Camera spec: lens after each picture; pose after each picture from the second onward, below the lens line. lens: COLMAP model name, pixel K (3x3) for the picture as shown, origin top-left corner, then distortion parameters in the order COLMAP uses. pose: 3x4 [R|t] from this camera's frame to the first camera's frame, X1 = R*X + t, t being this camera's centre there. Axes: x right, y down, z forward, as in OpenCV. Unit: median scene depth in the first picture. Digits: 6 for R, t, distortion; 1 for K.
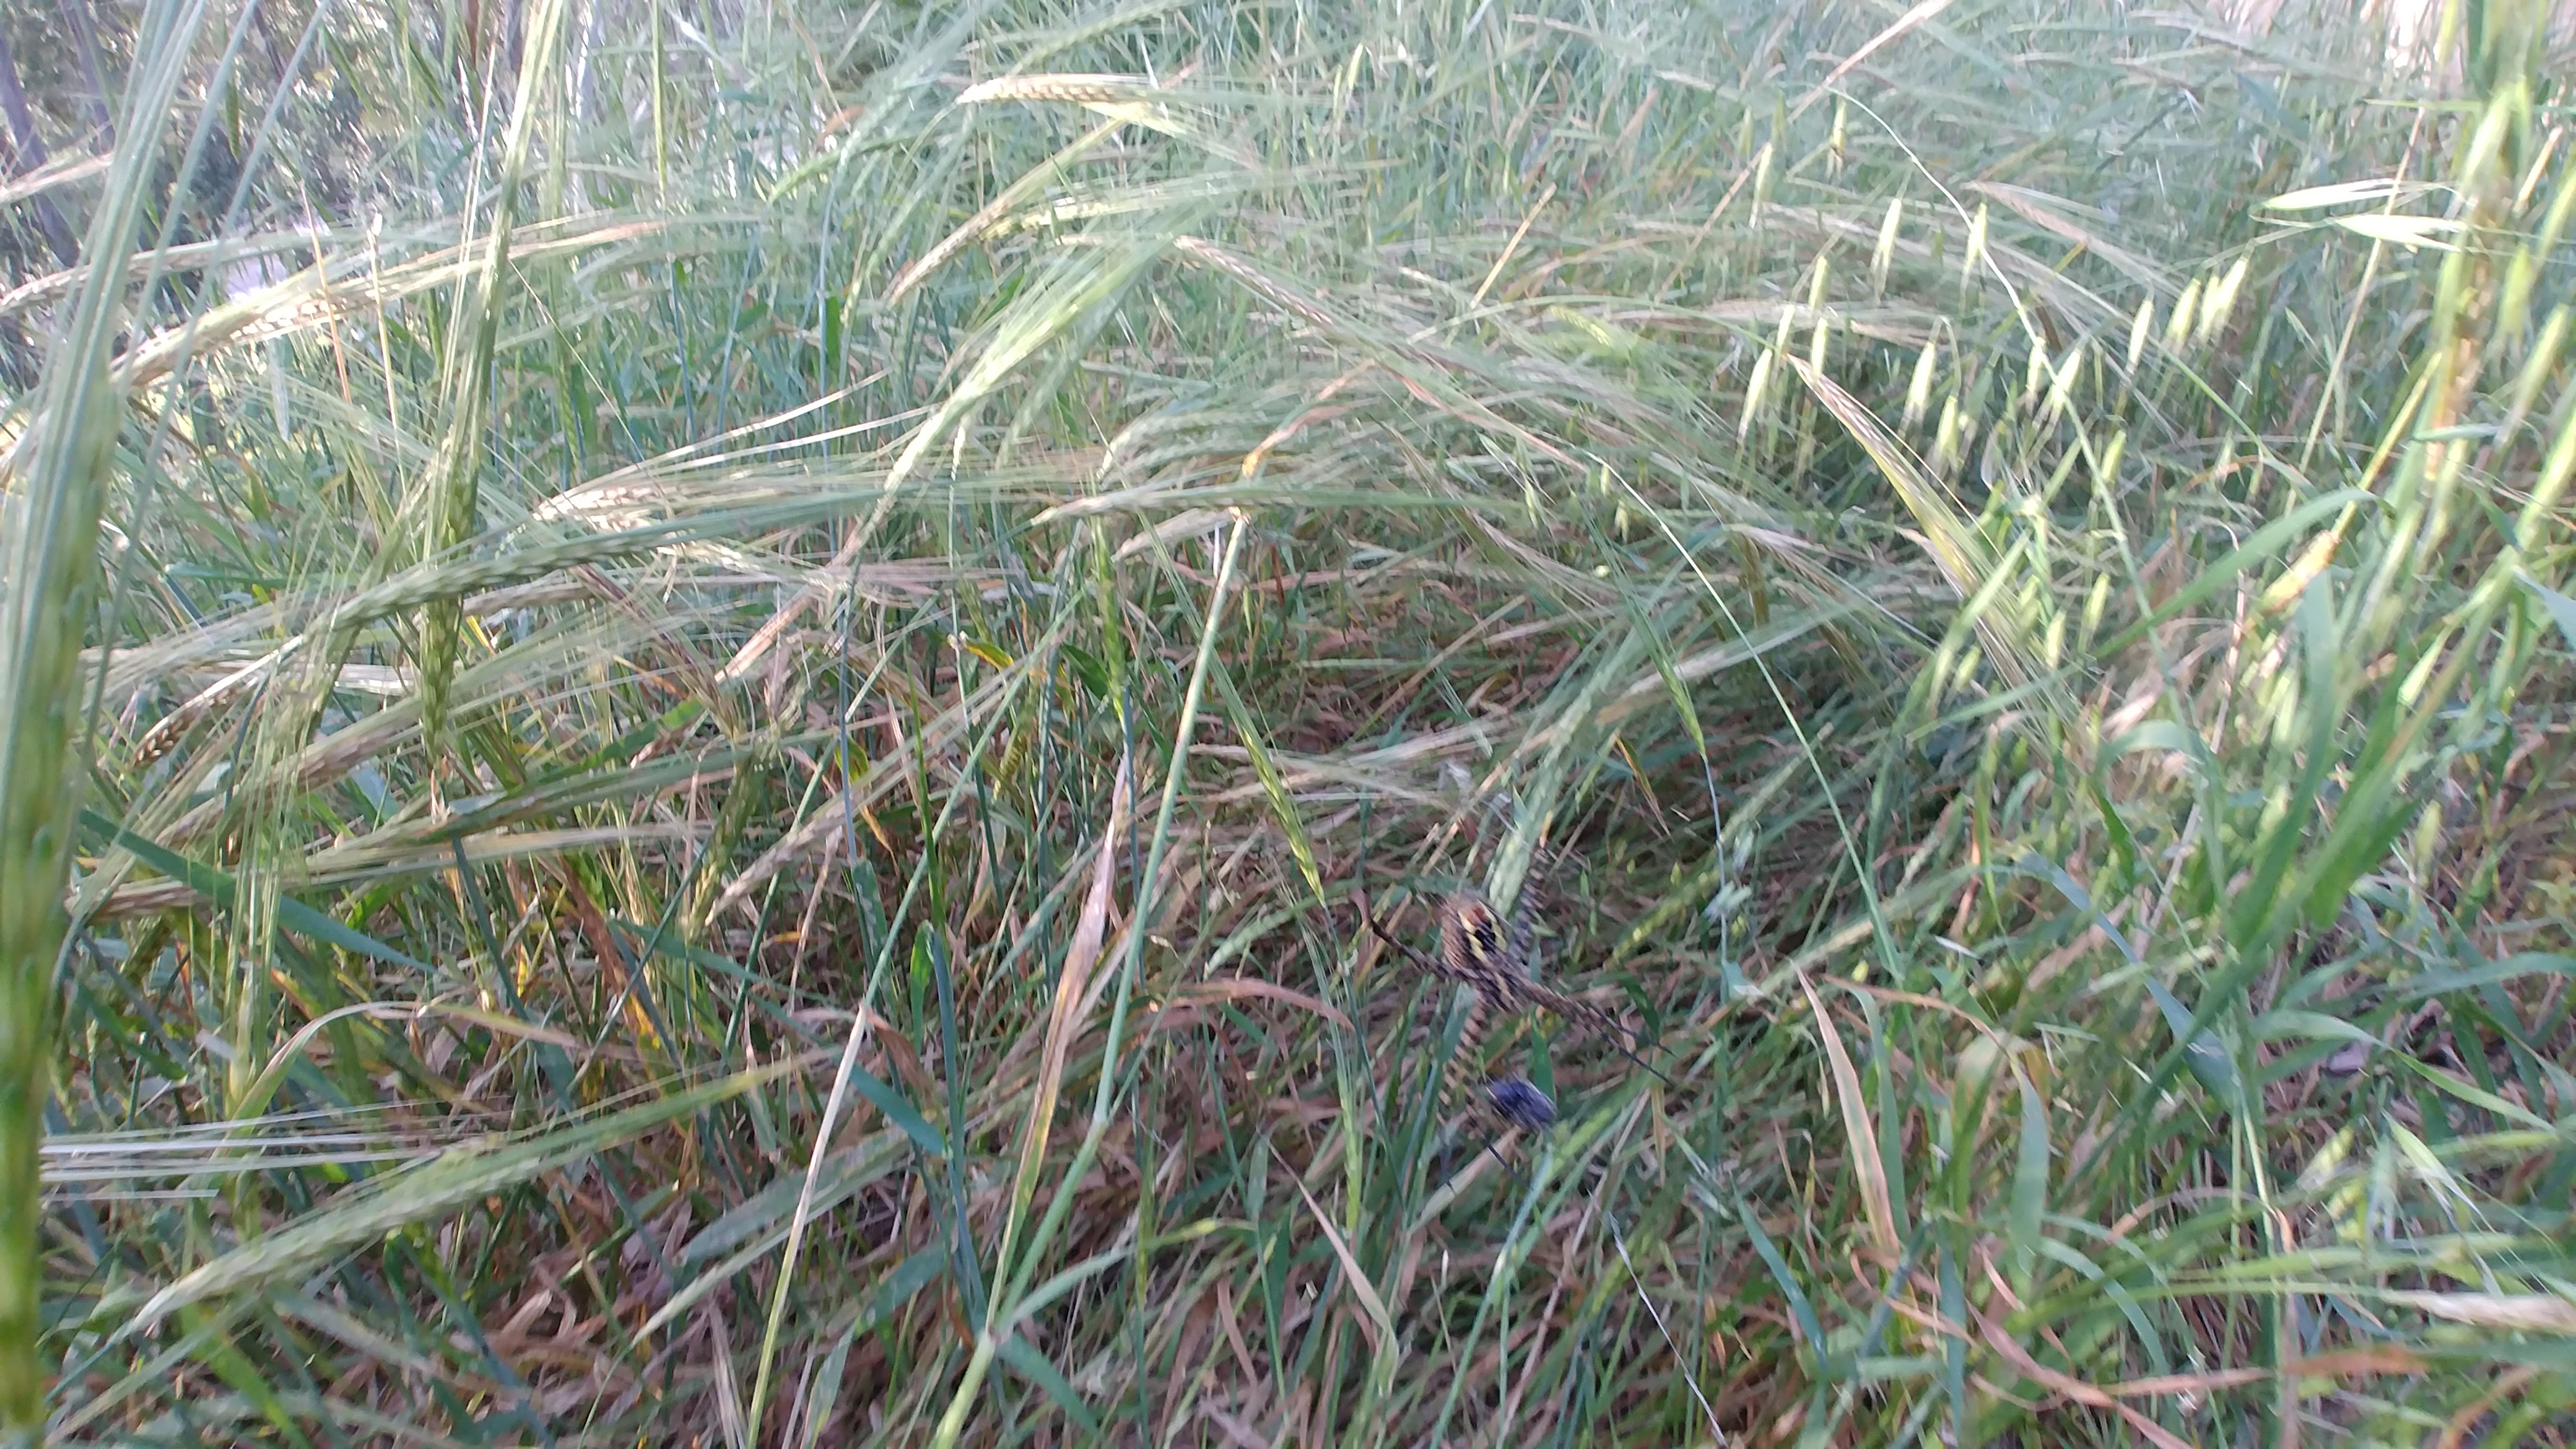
lens RADIAL K [[1181.5, 0, 1307.1], [0, 1181.5, 725.5], [0, 0, 1]] dist [-0.042472, -0.029995]
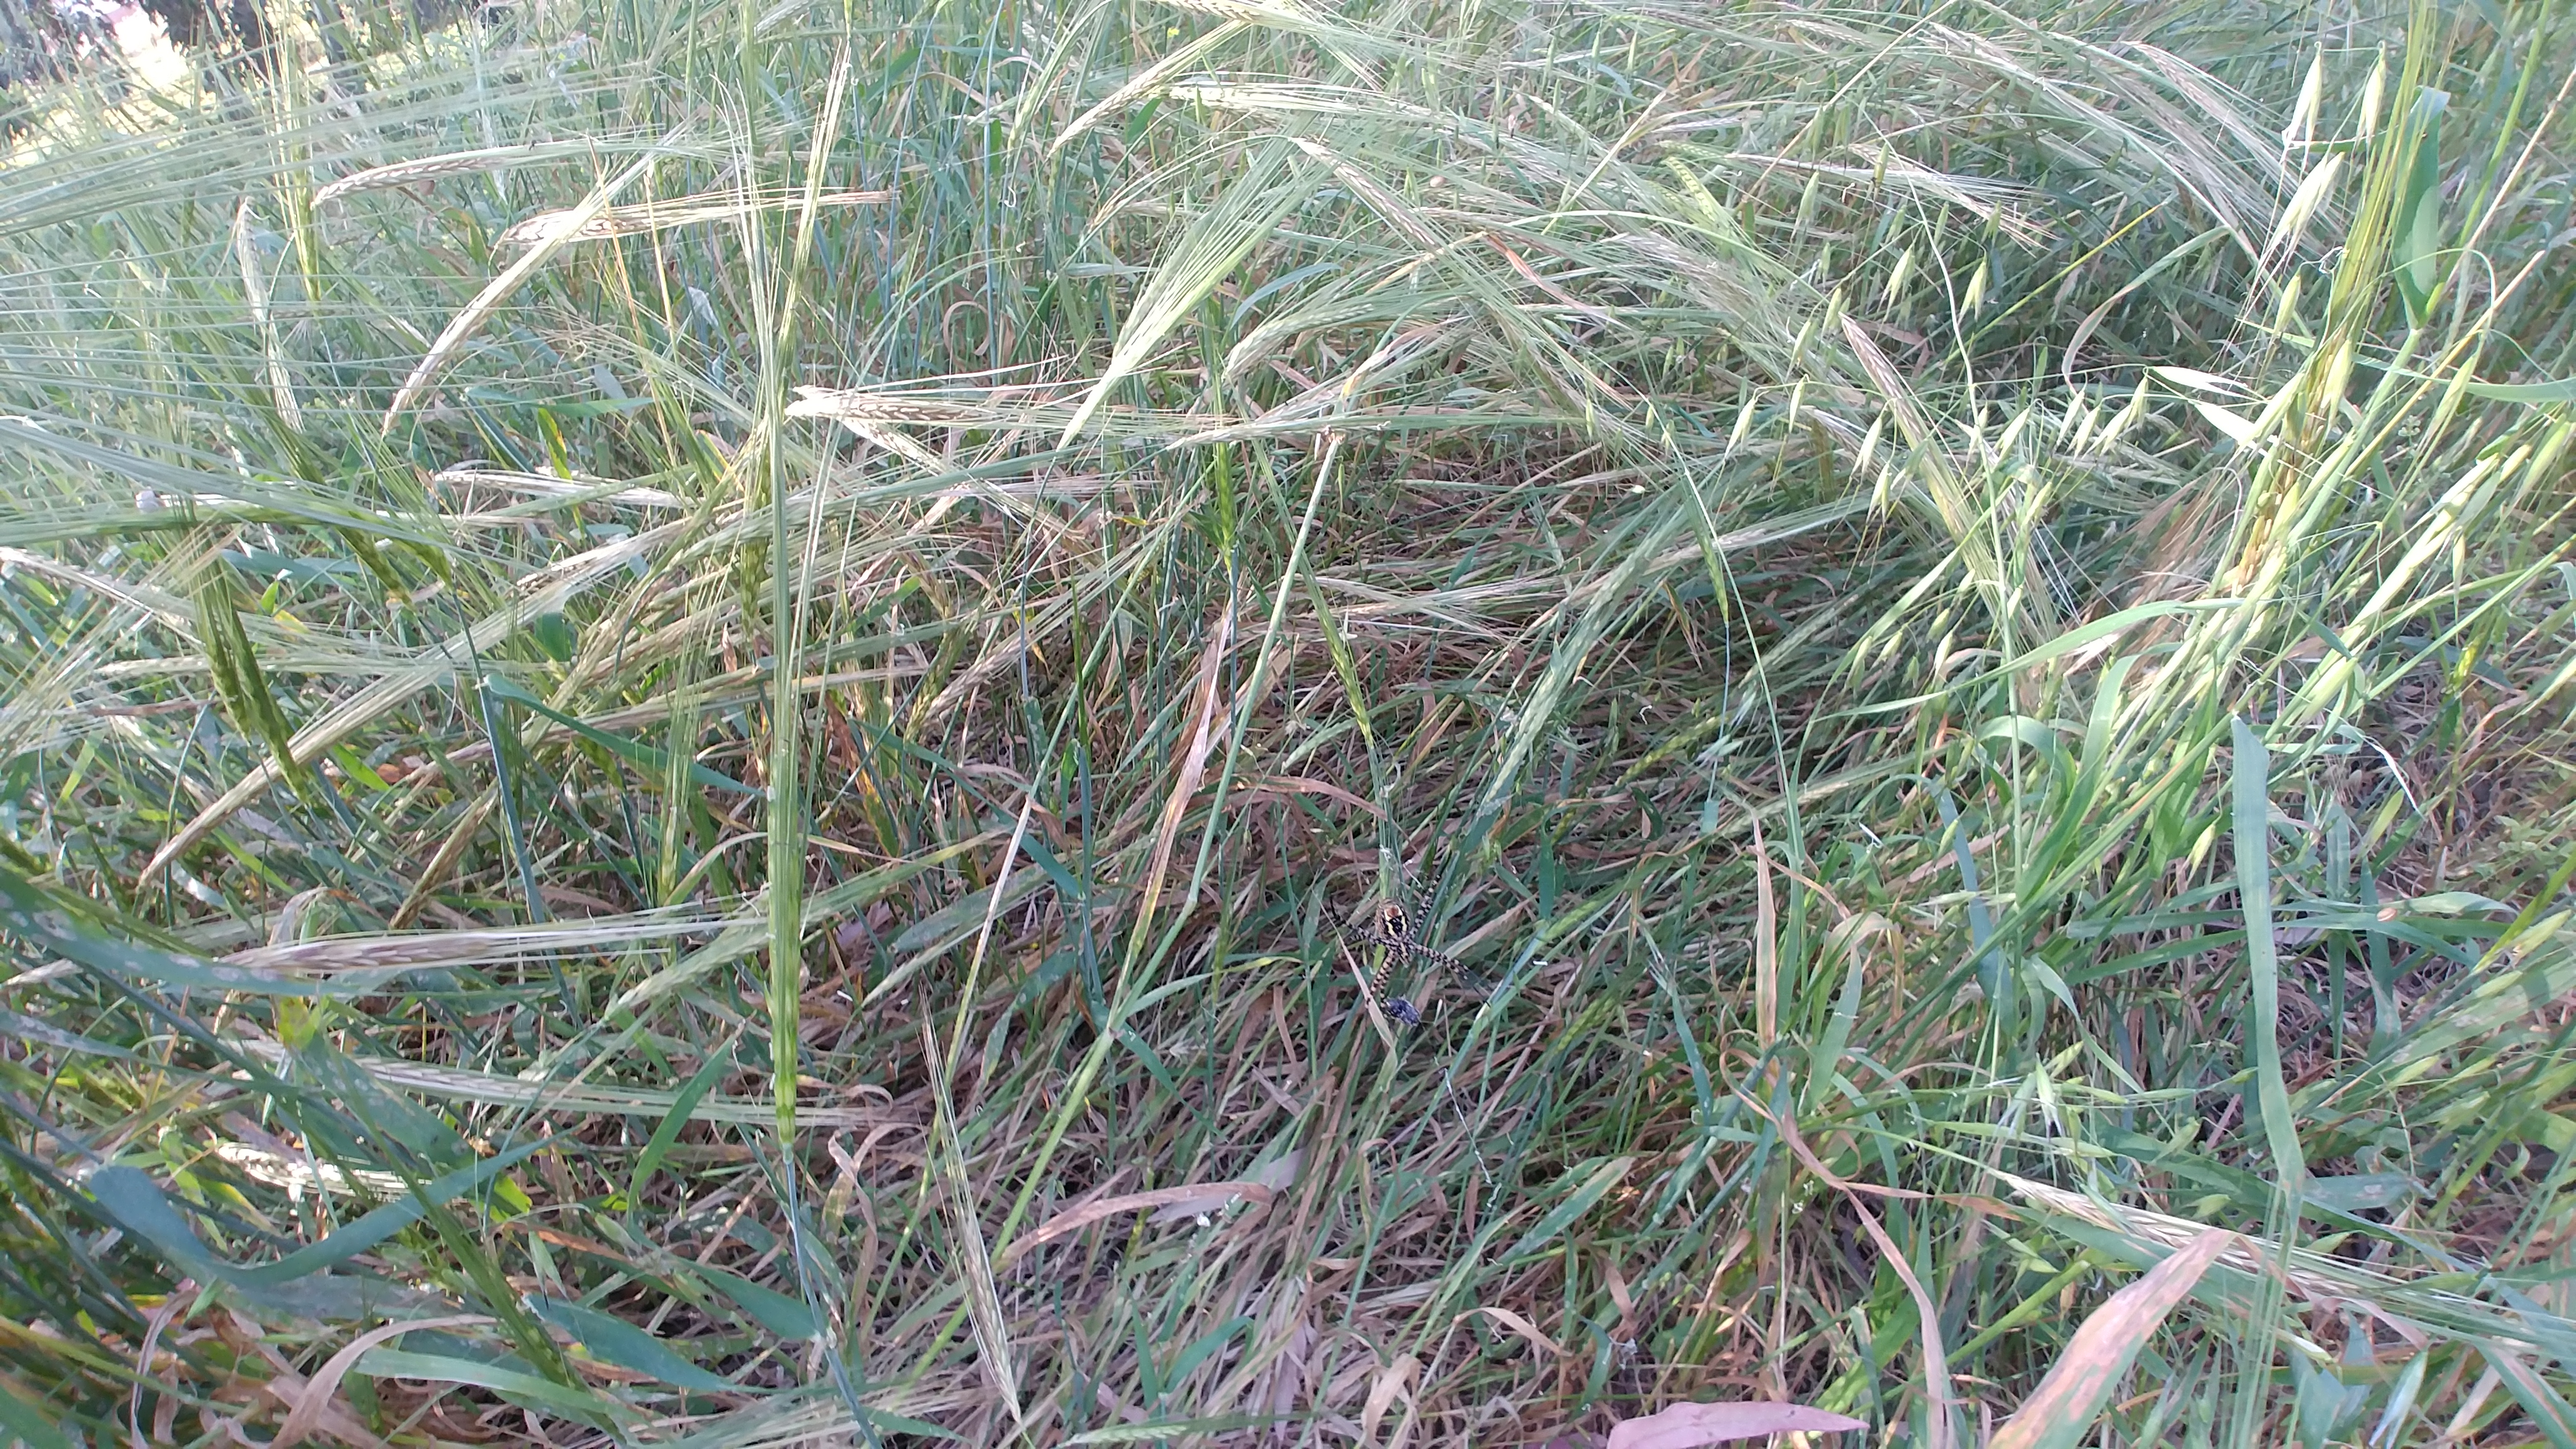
lens RADIAL K [[1181.5, 0, 1307.1], [0, 1181.5, 725.5], [0, 0, 1]] dist [-0.042472, -0.029995]
pose [[0.991328, 0.106239, -0.077346, 0.030246], [-0.083016, 0.962543, 0.258108, -0.143913], [0.101870, -0.249448, 0.963015, -0.182882]]
